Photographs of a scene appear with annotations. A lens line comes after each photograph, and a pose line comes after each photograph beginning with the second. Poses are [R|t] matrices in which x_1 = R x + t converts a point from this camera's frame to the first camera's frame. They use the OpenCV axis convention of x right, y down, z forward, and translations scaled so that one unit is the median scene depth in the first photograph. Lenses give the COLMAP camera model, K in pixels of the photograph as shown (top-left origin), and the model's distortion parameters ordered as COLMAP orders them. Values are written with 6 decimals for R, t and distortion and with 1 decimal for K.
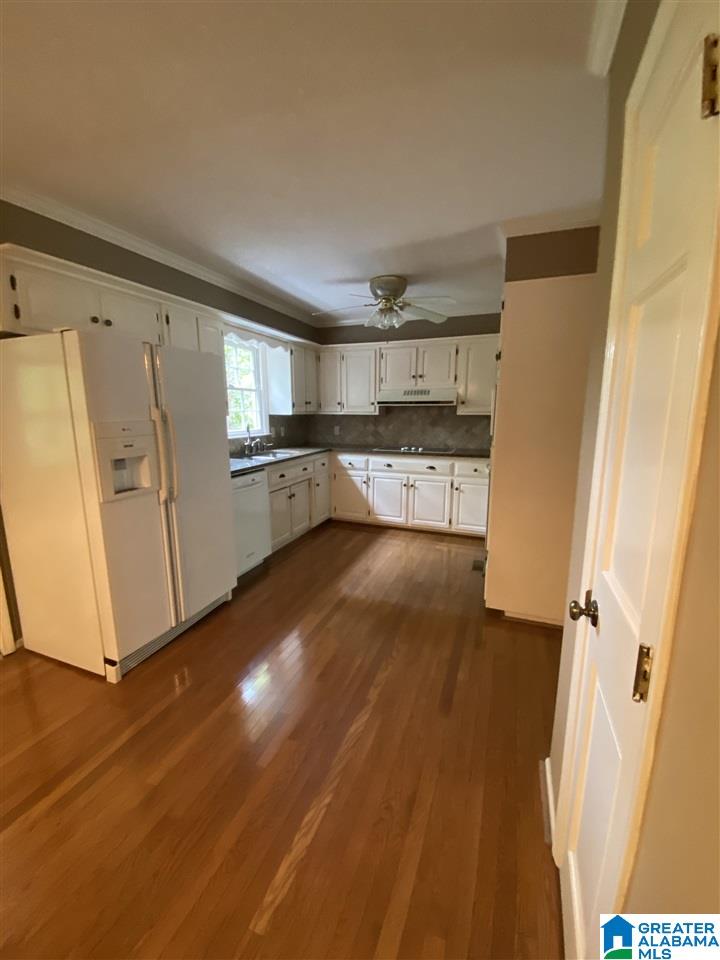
lens RADIAL K [[382.7, 0, 354.5], [0, 382.7, 479.0], [0, 0, 1]] dist [-0.018055, -0.002068]
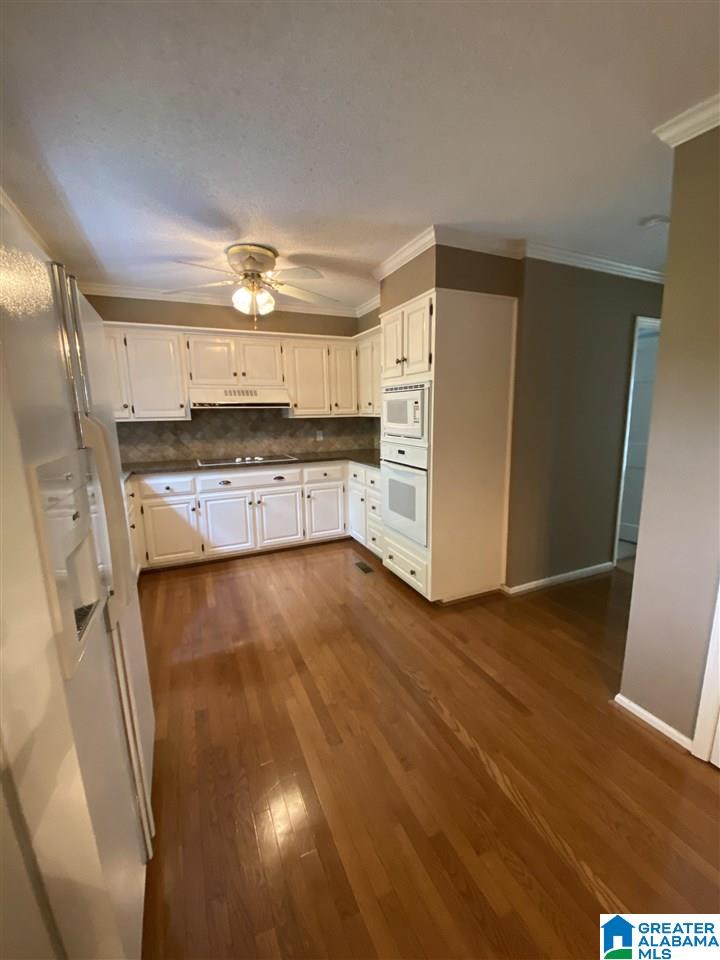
lens RADIAL K [[382.7, 0, 361.1], [0, 382.7, 477.3], [0, 0, 1]] dist [-0.018055, -0.002068]
pose [[0.677204, -0.137411, 0.722850, -0.300680], [0.141445, 0.988396, 0.055378, -0.051674], [-0.722072, 0.064741, 0.688782, 0.242424]]
